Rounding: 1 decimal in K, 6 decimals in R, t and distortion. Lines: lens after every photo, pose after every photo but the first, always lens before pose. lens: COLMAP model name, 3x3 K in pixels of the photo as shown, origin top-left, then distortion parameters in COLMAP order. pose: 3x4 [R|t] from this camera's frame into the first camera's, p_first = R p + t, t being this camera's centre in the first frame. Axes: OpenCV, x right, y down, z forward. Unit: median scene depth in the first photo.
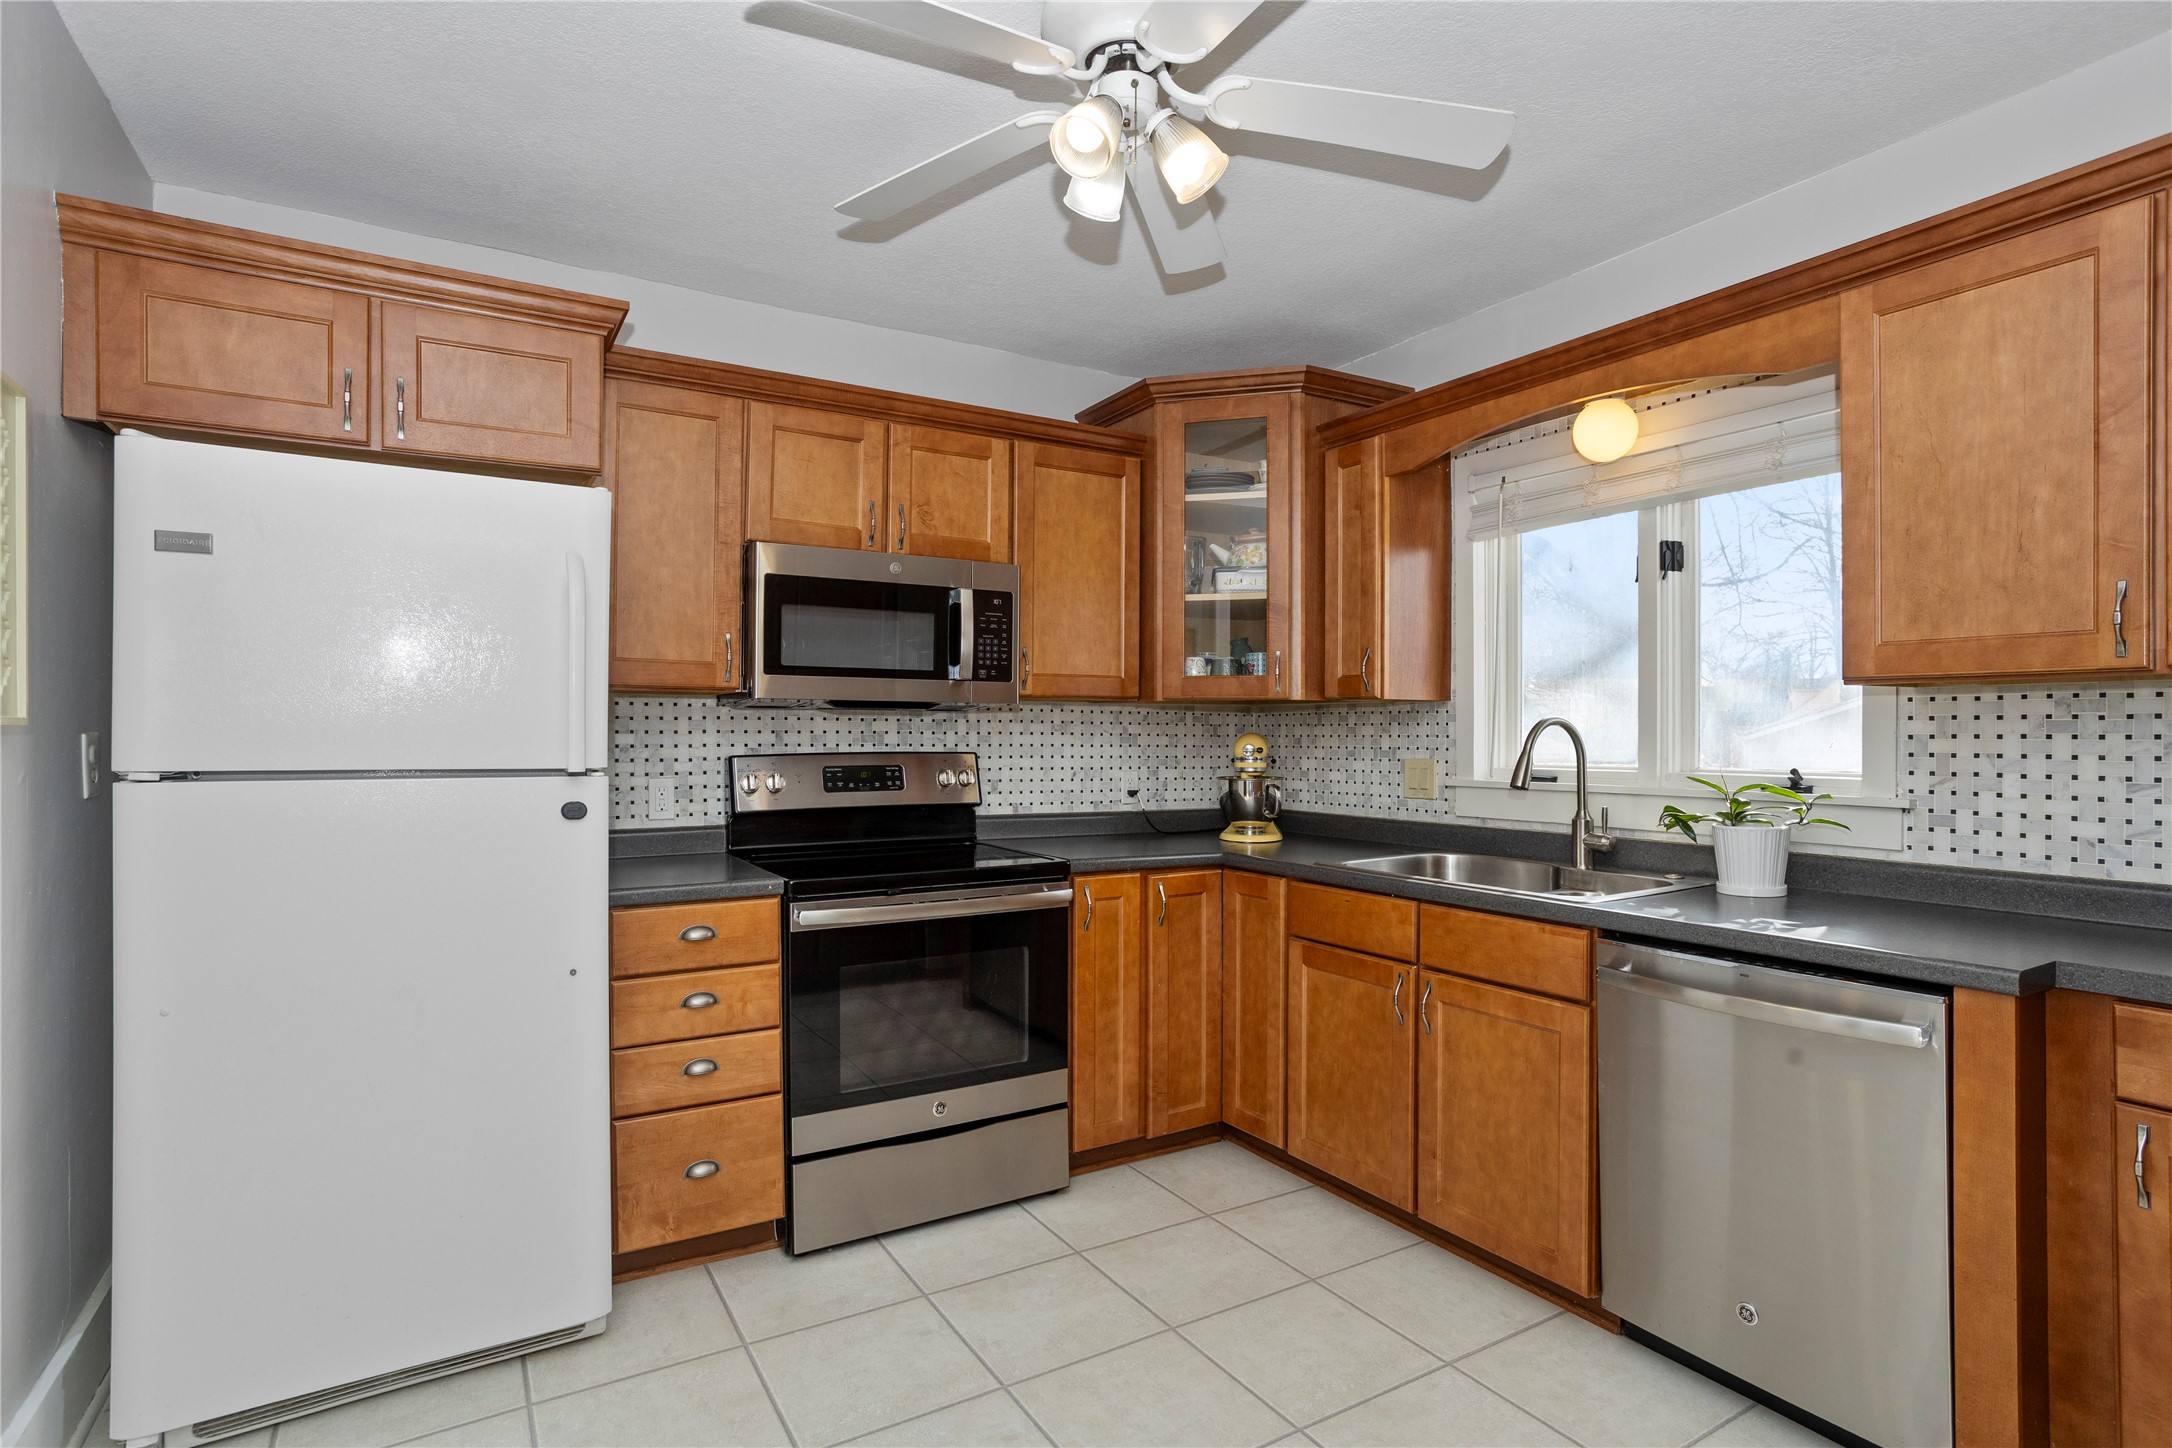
lens RADIAL K [[1098.6, 0, 1088.8], [0, 1098.6, 741.8], [0, 0, 1]] dist [-0.063066, 0.036901]
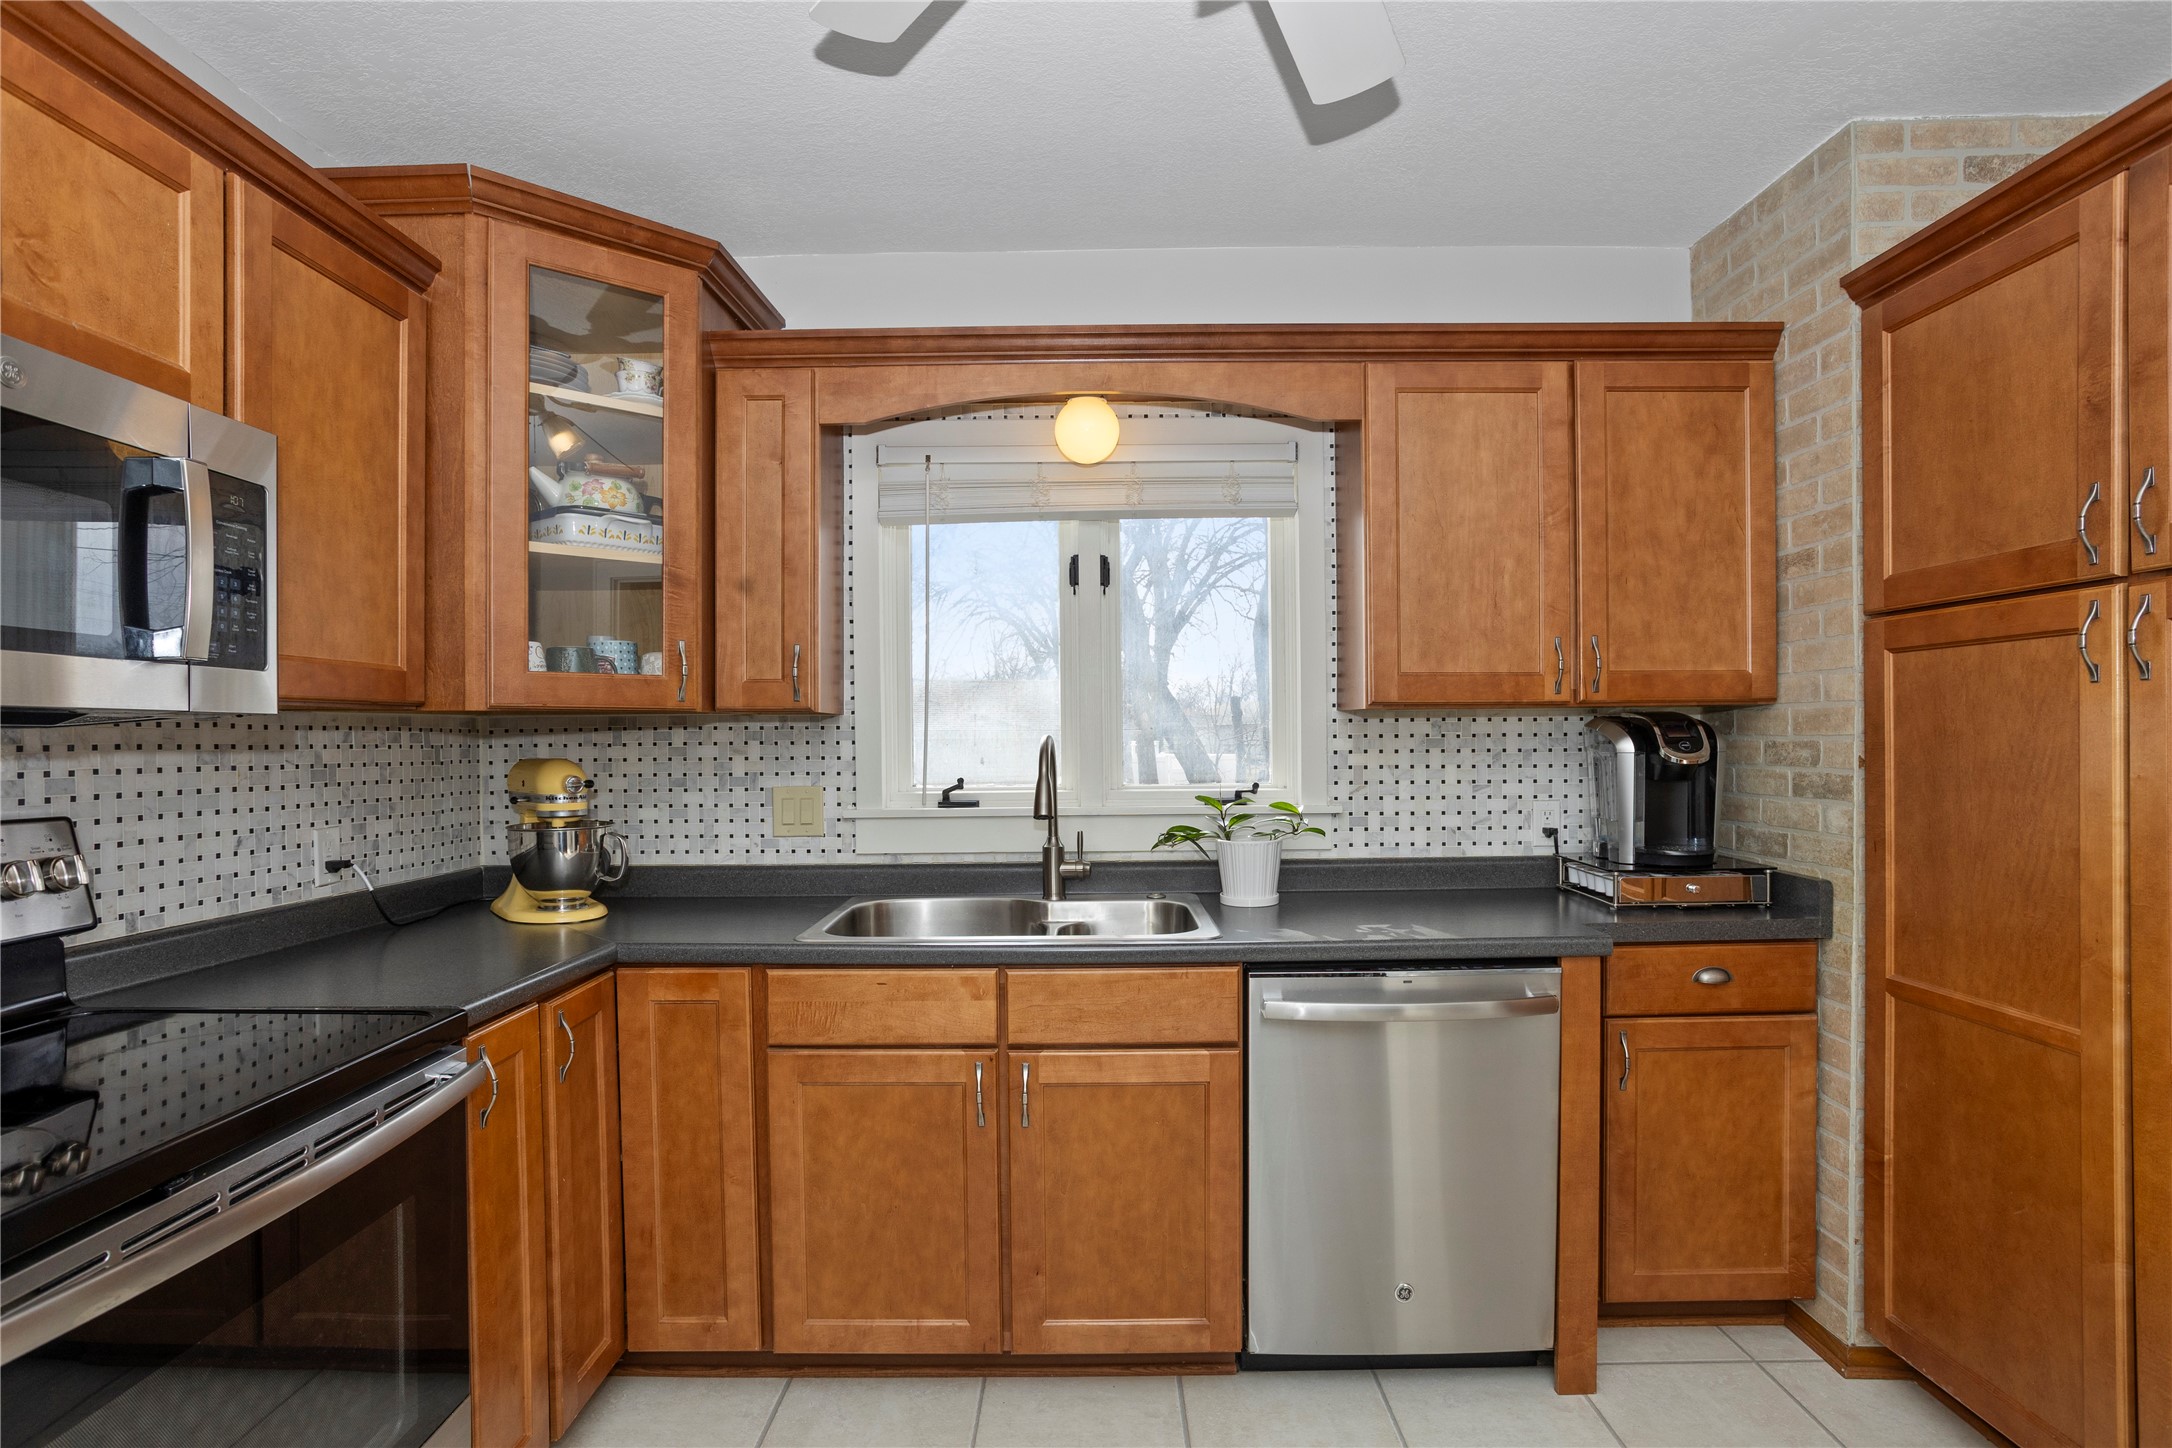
lens RADIAL K [[1096.0, 0, 1091.2], [0, 1096.0, 749.3], [0, 0, 1]] dist [-0.062782, 0.036279]
pose [[0.518441, -0.017916, 0.854926, -0.312383], [0.016085, 0.999808, 0.011198, -0.020003], [-0.854962, 0.007946, 0.518629, 0.472474]]
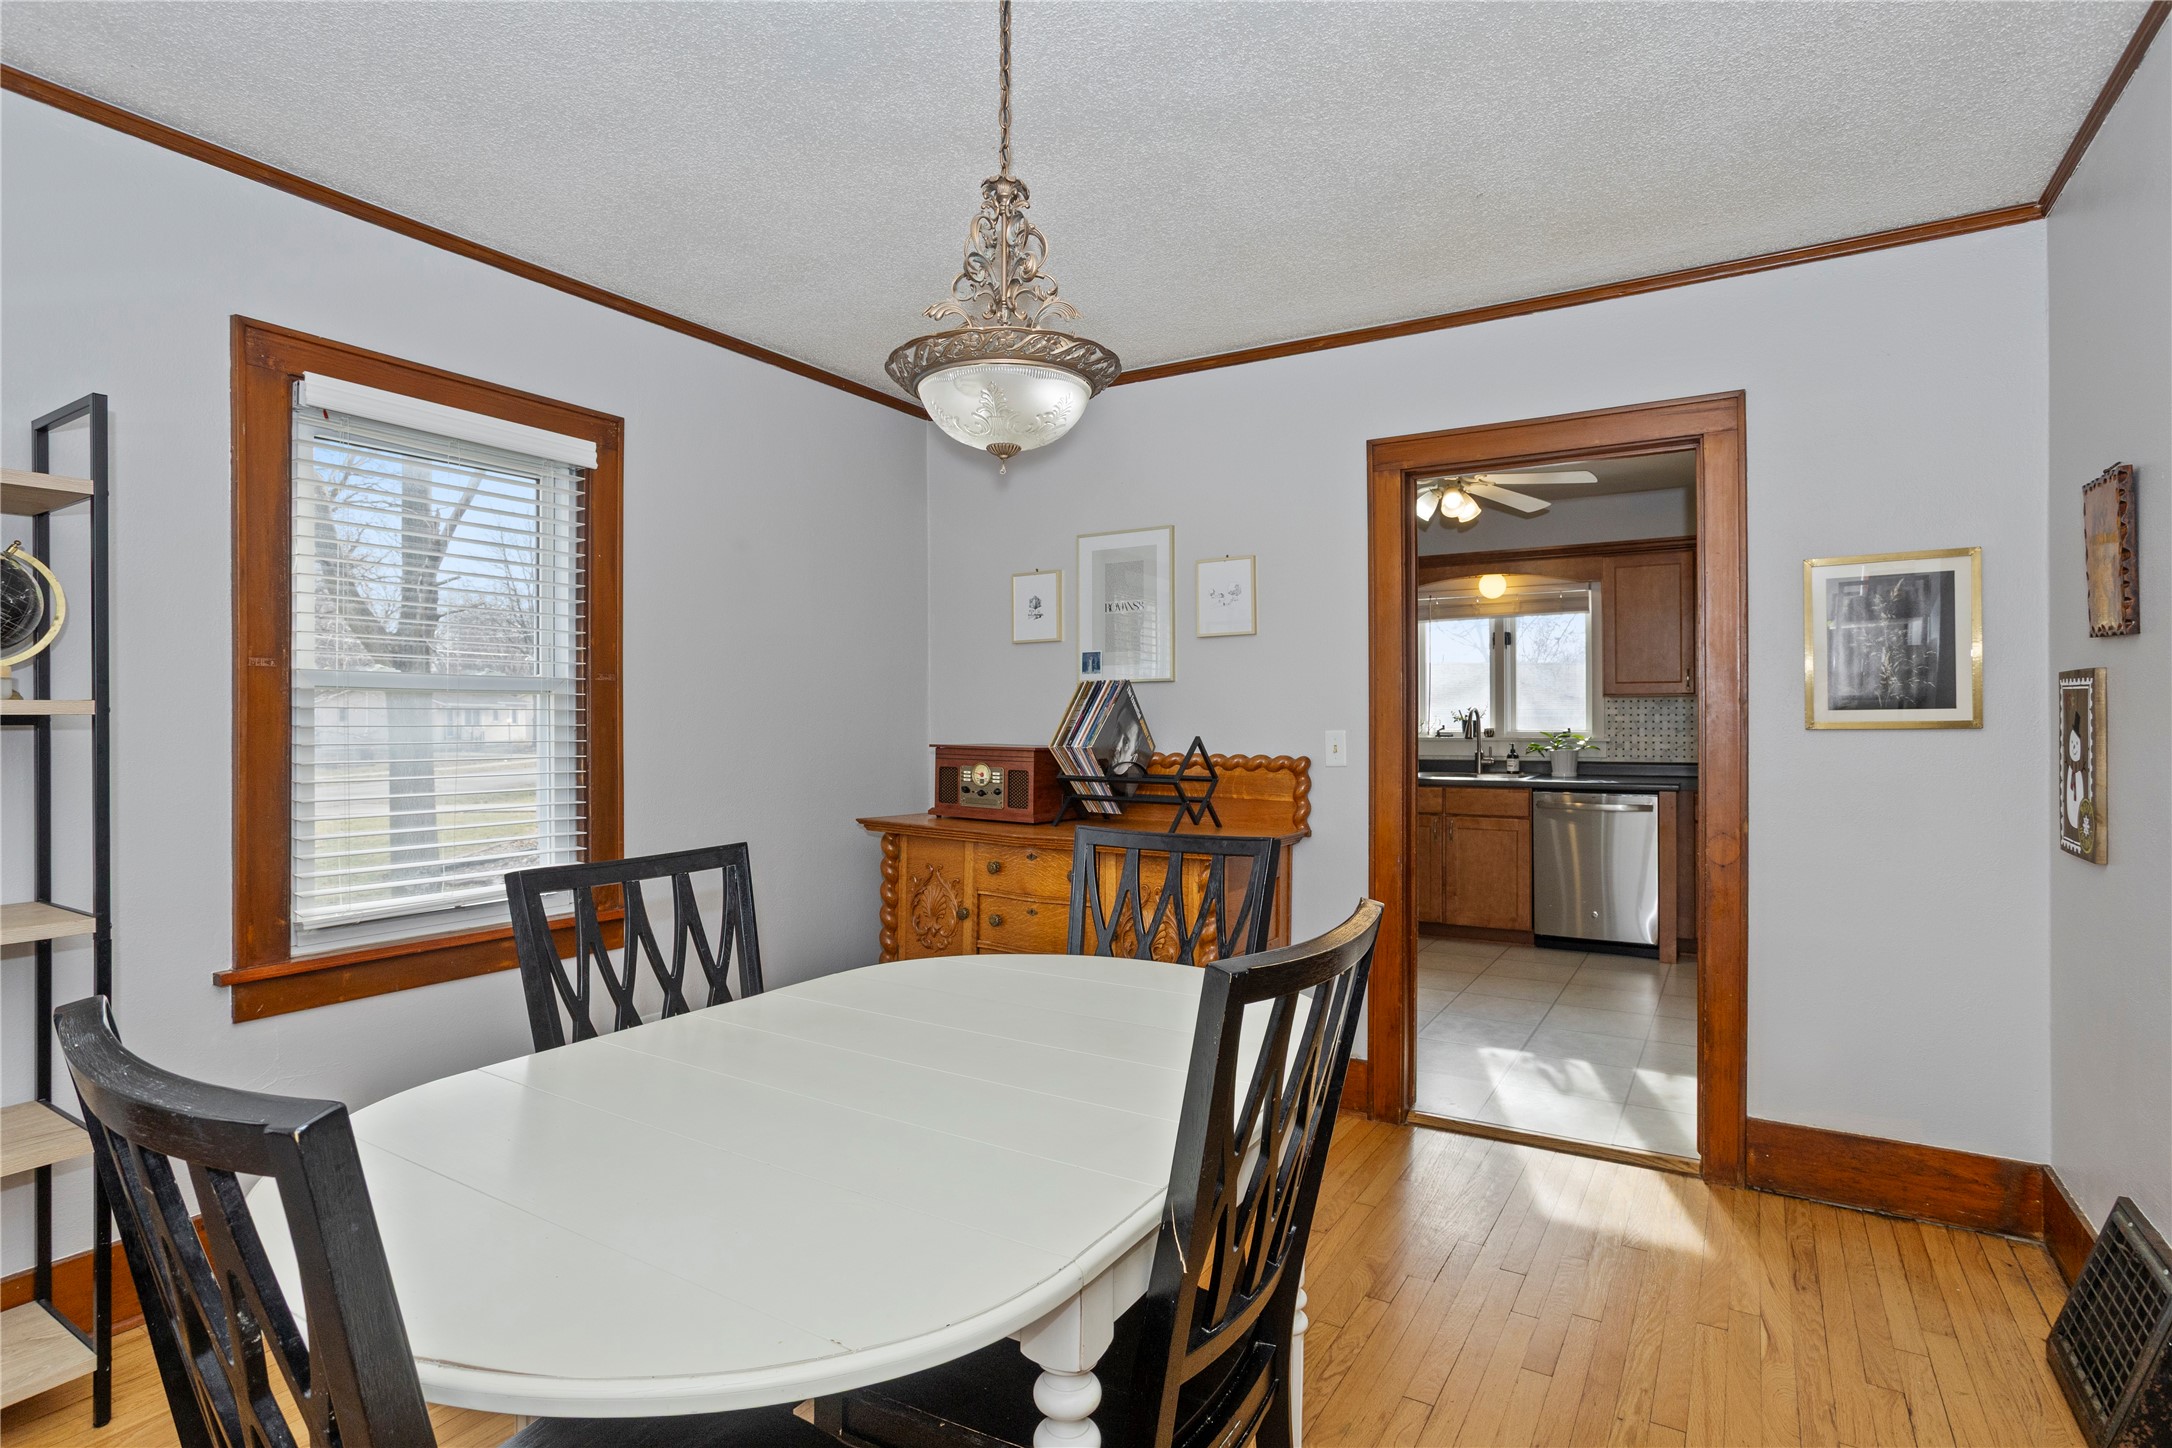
lens RADIAL K [[1098.6, 0, 1088.8], [0, 1098.6, 741.8], [0, 0, 1]] dist [-0.063066, 0.036901]
pose [[0.888699, -0.014627, 0.458257, -1.295880], [0.009603, 0.999866, 0.013291, 0.010485], [-0.458390, -0.007411, 0.888720, -0.652126]]
